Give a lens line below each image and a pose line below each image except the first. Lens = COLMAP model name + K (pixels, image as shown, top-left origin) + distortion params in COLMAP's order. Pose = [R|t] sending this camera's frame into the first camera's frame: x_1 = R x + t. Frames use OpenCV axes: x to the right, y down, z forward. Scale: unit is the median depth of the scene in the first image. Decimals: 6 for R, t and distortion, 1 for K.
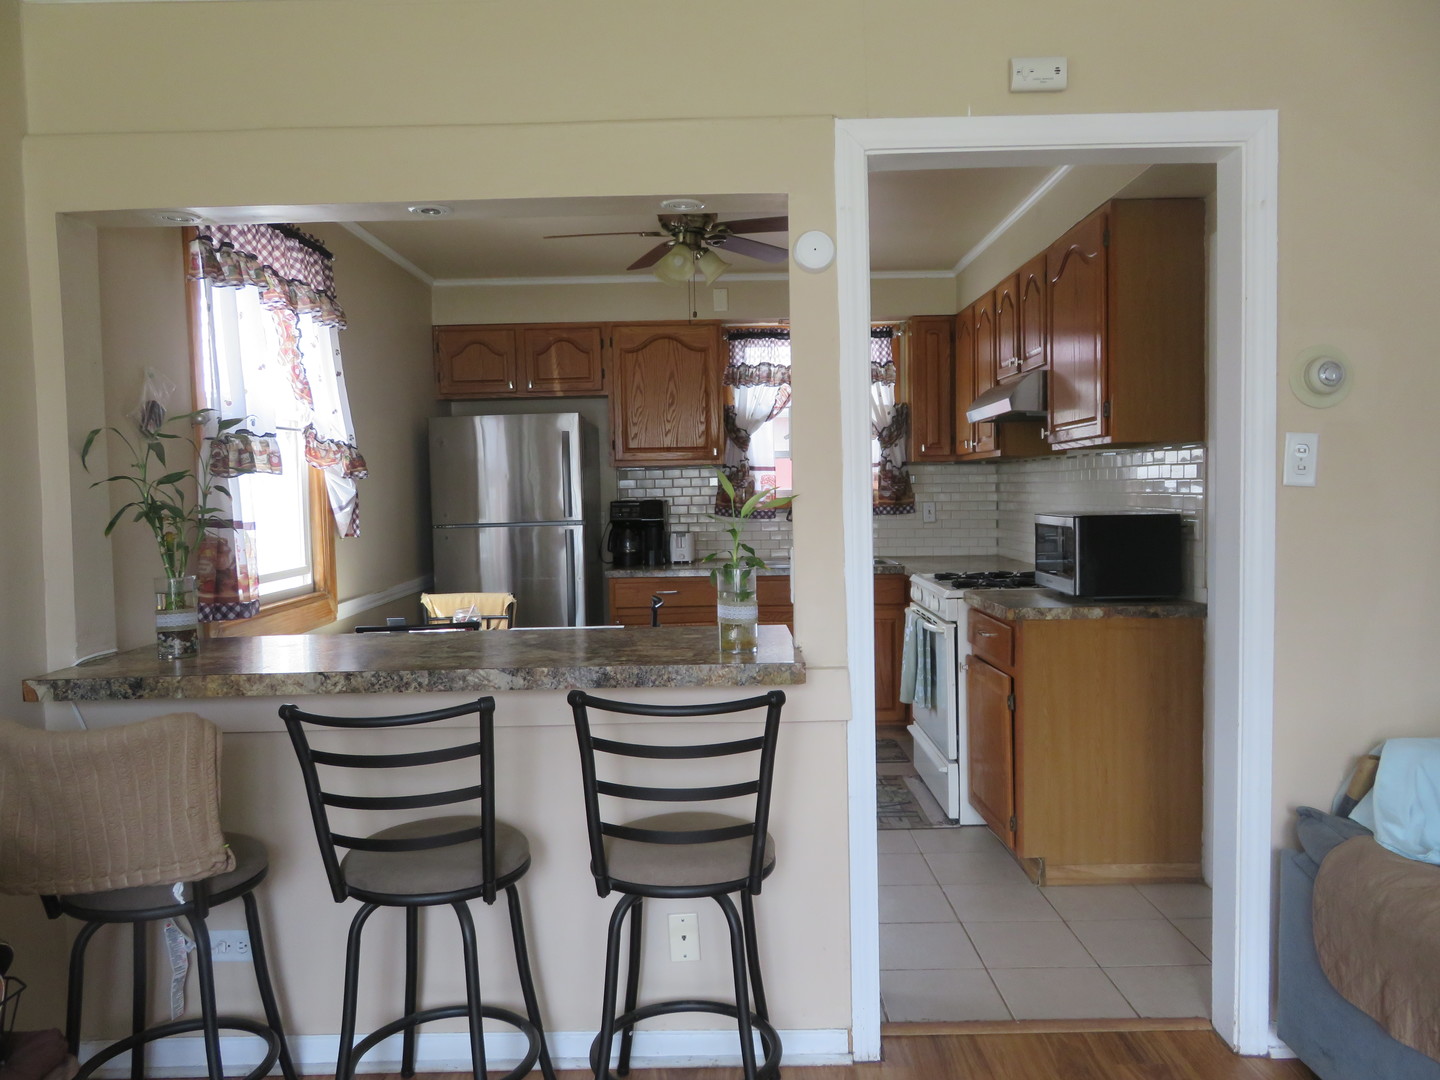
lens RADIAL K [[1075.5, 0, 727.3], [0, 1075.5, 531.8], [0, 0, 1]] dist [-0.007300, 0.000133]
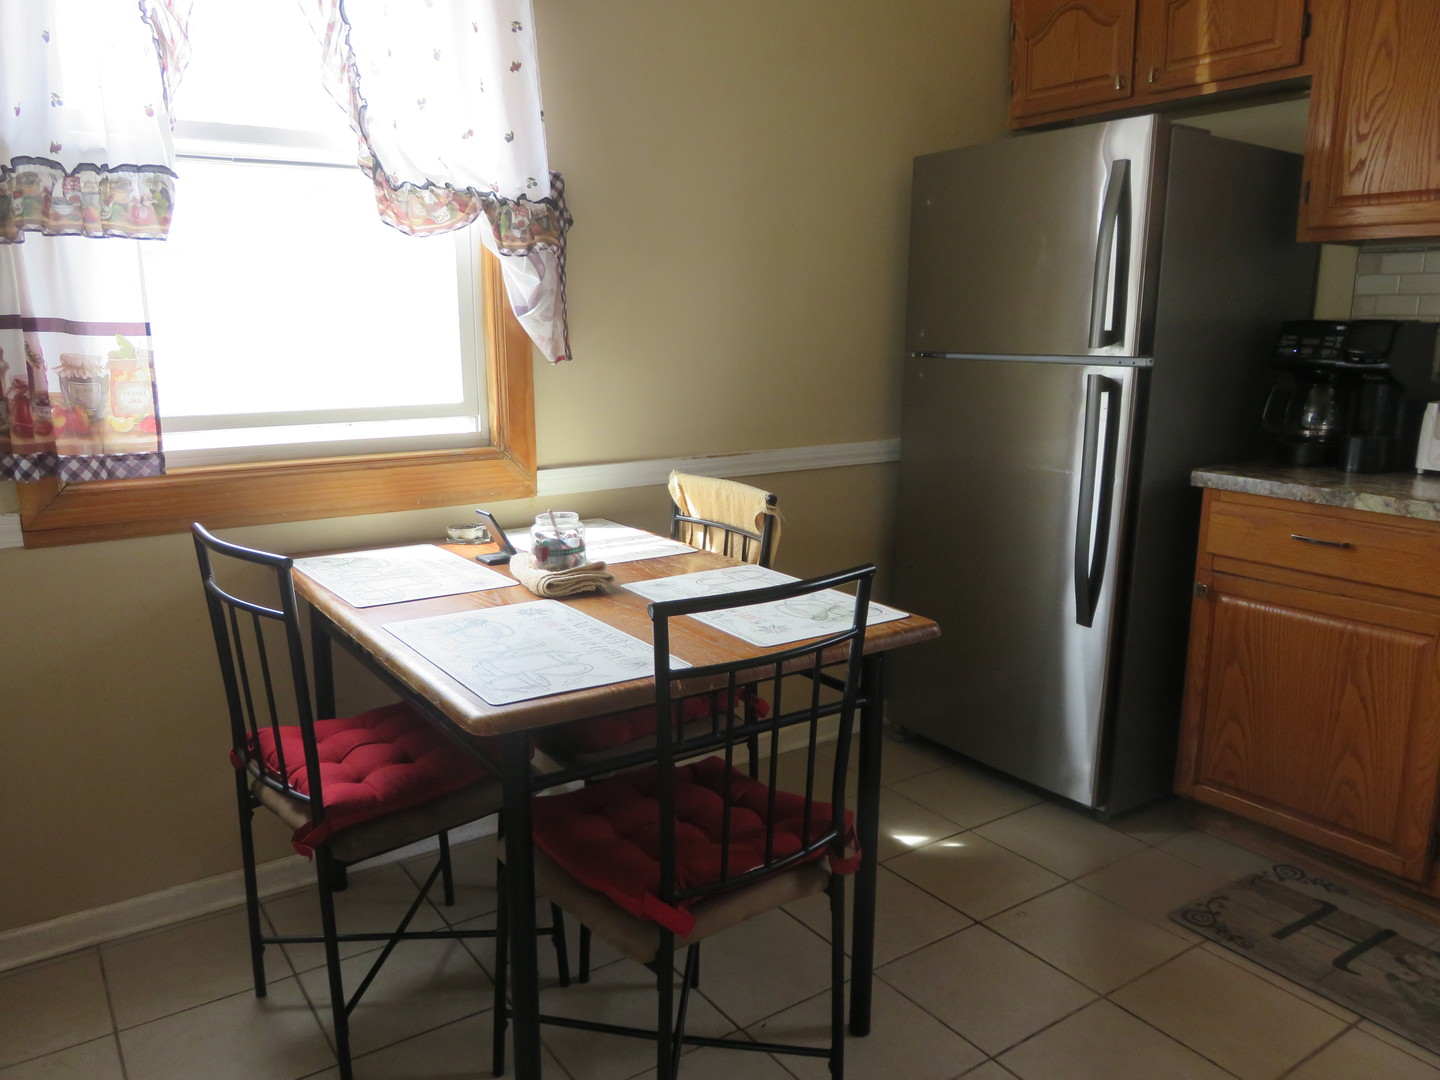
lens RADIAL K [[1075.5, 0, 722.5], [0, 1075.5, 540.1], [0, 0, 1]] dist [-0.007300, 0.000133]
pose [[0.563432, 0.189324, -0.804177, 0.140839], [-0.052782, 0.979649, 0.193653, -0.012538], [0.824475, -0.066664, 0.561958, 0.535523]]
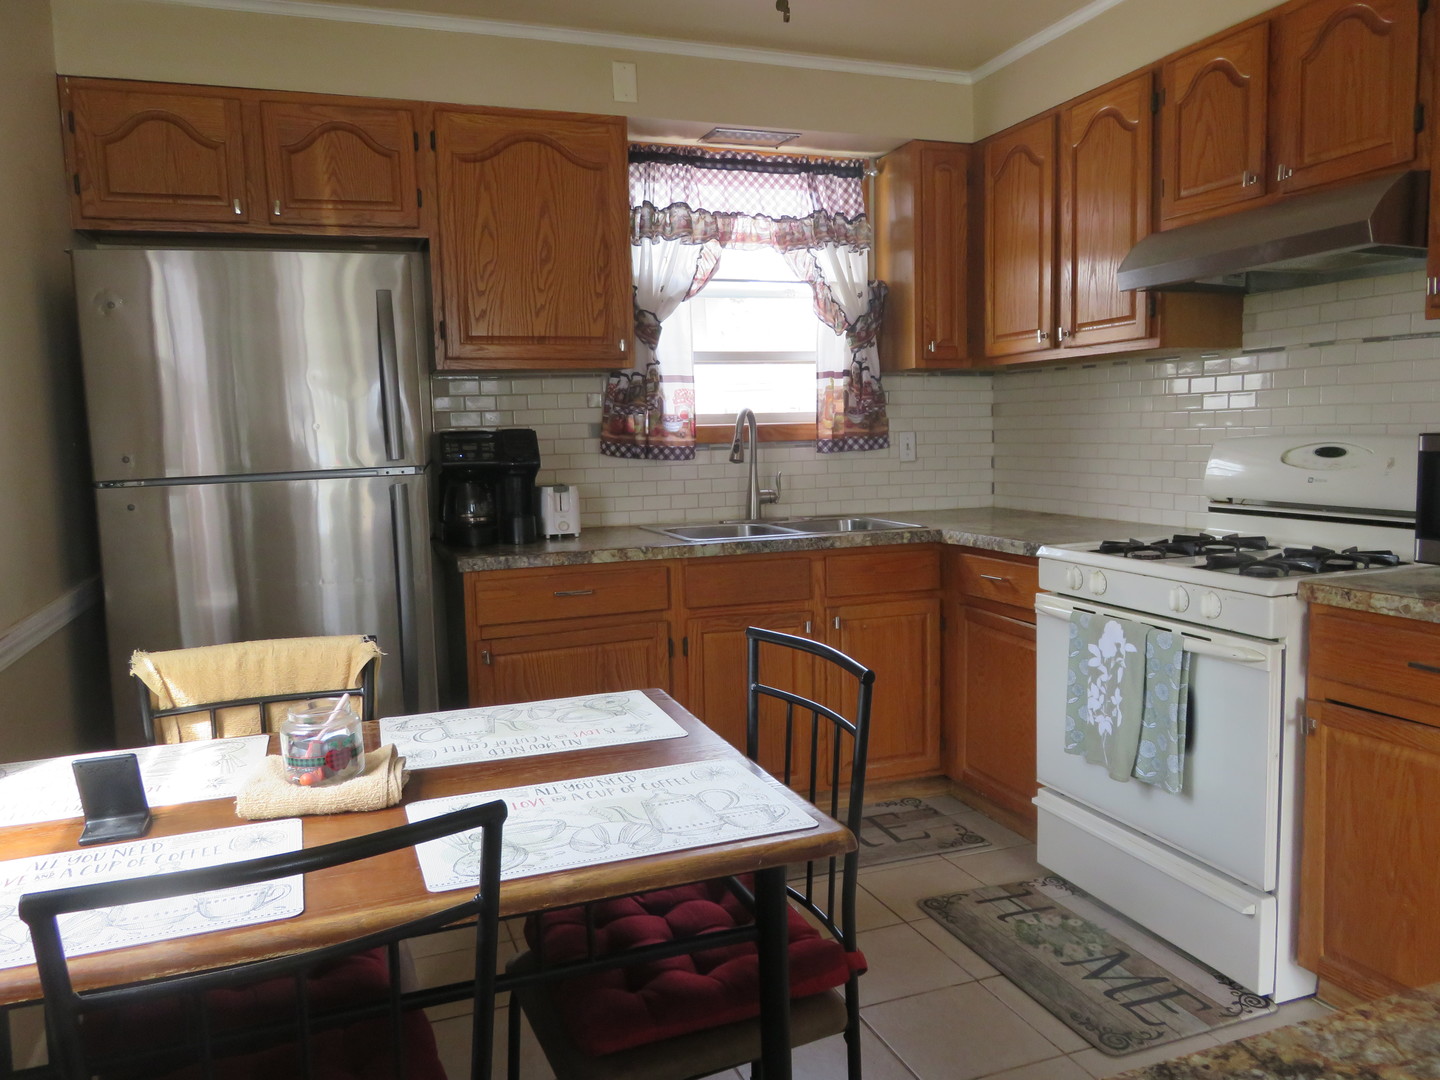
lens RADIAL K [[1075.5, 0, 721.8], [0, 1075.5, 536.6], [0, 0, 1]] dist [-0.007300, 0.000133]
pose [[0.938848, -0.039623, 0.342044, -0.162759], [0.021786, 0.998202, 0.055836, -0.002273], [-0.343642, -0.044970, 0.938023, 0.422015]]
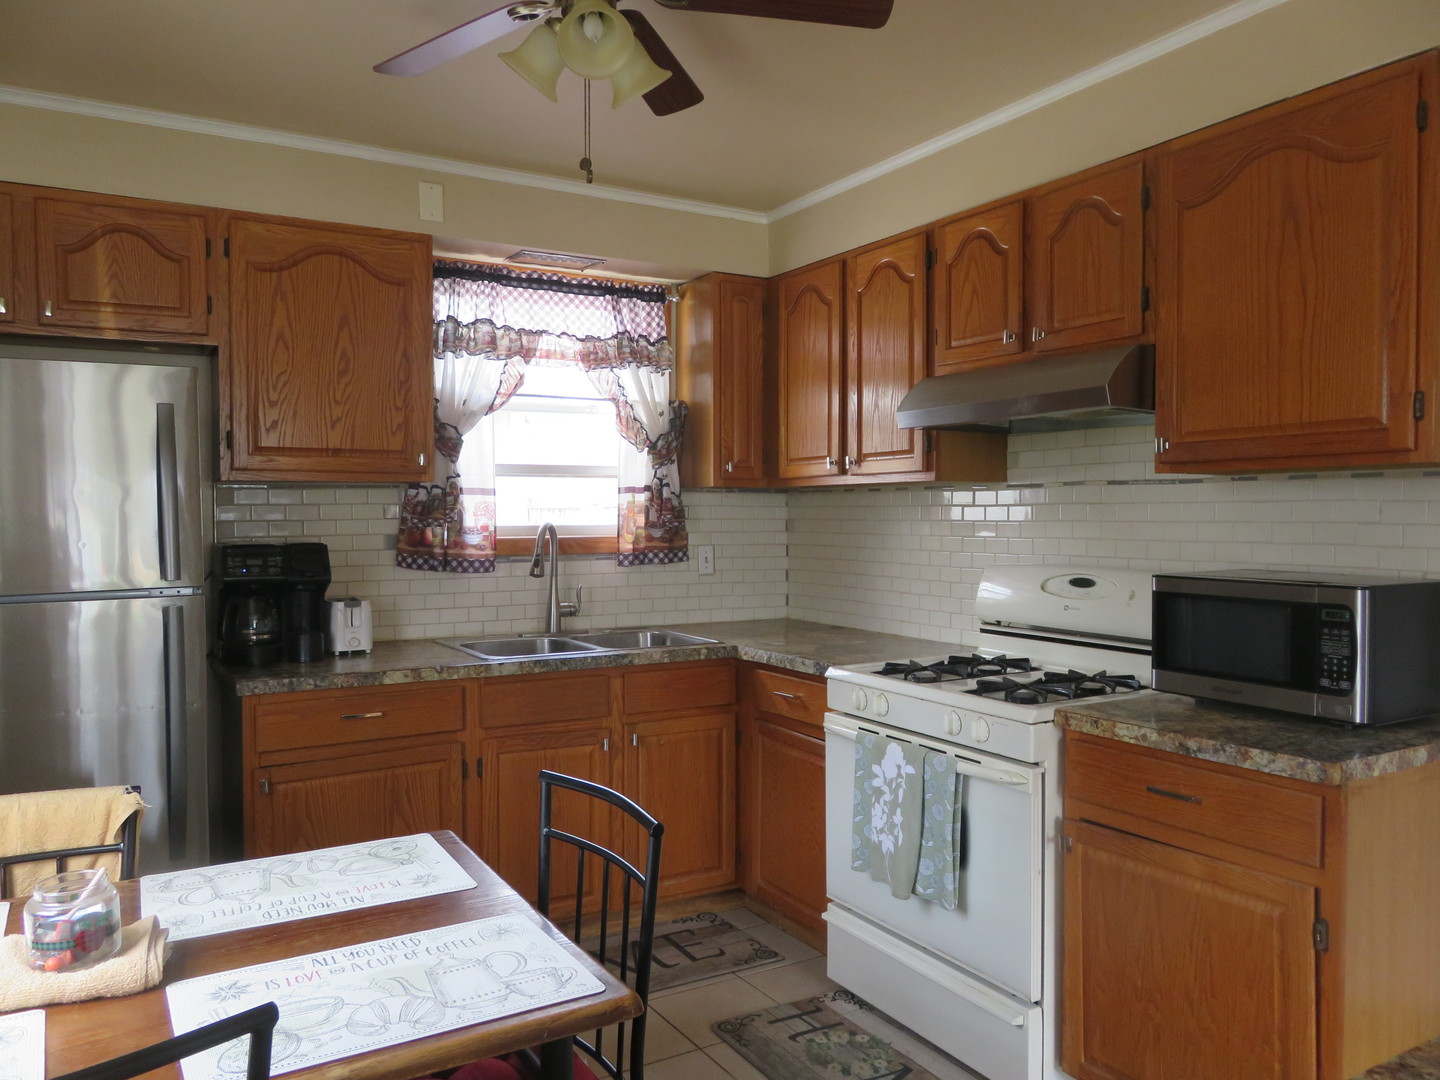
lens RADIAL K [[1075.5, 0, 722.5], [0, 1075.5, 536.4], [0, 0, 1]] dist [-0.007300, 0.000133]
pose [[0.861835, 0.004455, 0.507170, -0.163312], [0.007102, 0.999757, -0.020852, -0.019791], [-0.507140, 0.021573, 0.861594, 0.413396]]
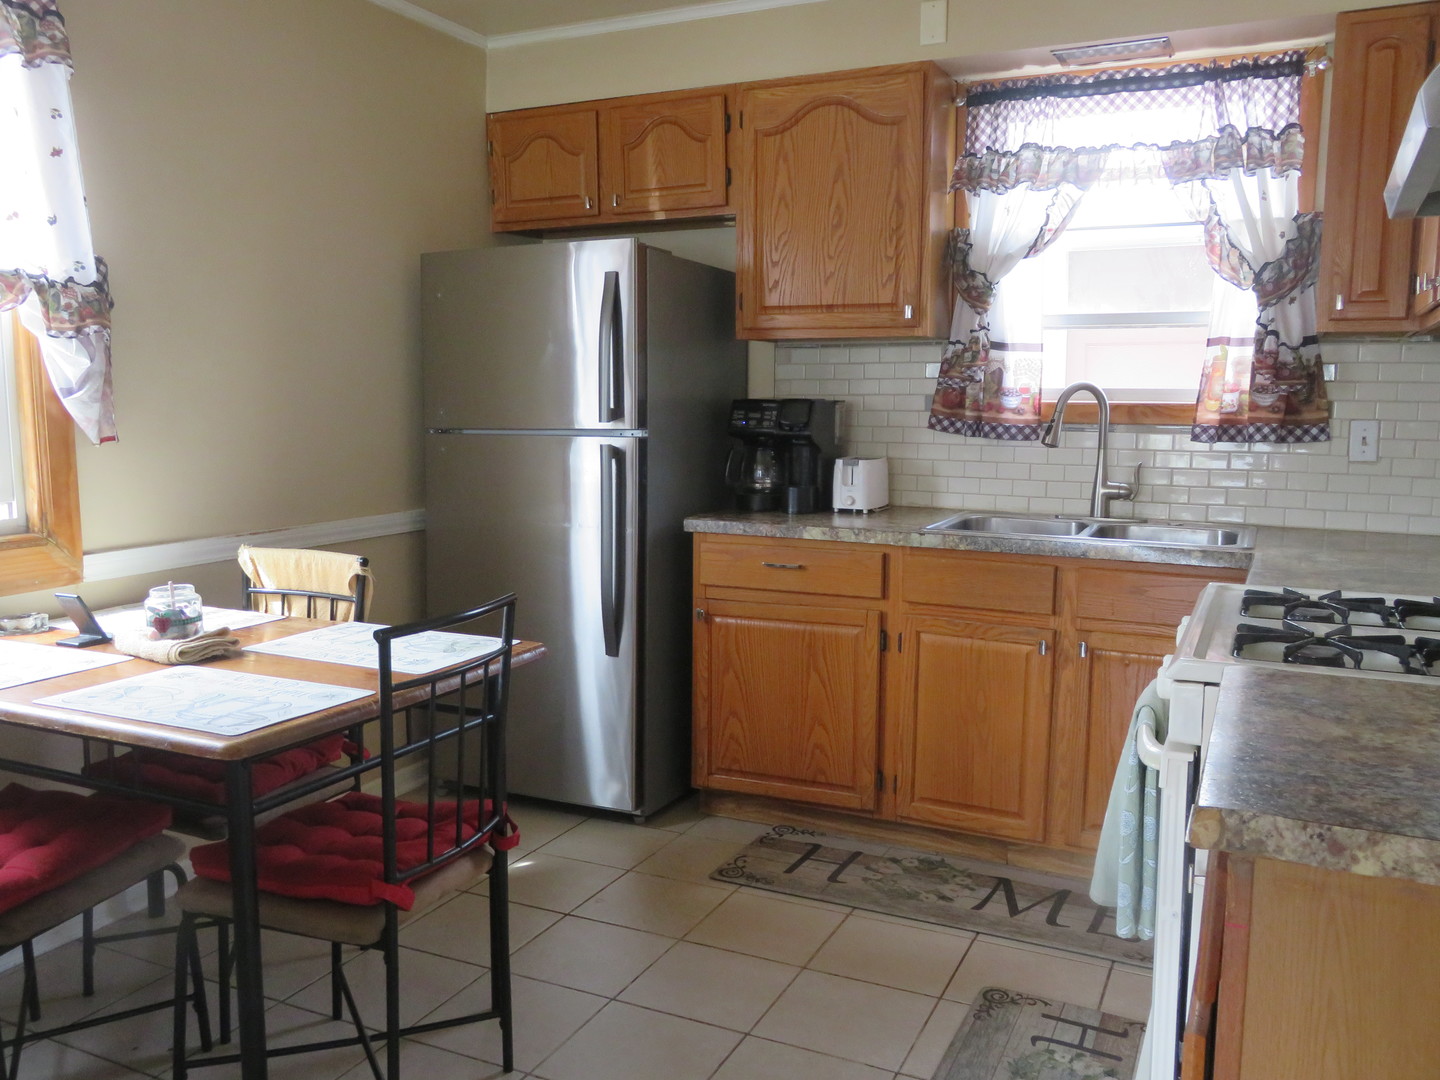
lens RADIAL K [[1184.5, 0, 724.1], [0, 1184.5, 535.7], [0, 0, 1]] dist [-0.017554, 0.017269]
pose [[0.901992, 0.074765, -0.425229, 0.164443], [-0.041942, 0.995408, 0.086047, -0.009750], [0.429710, -0.059778, 0.900986, 0.411361]]
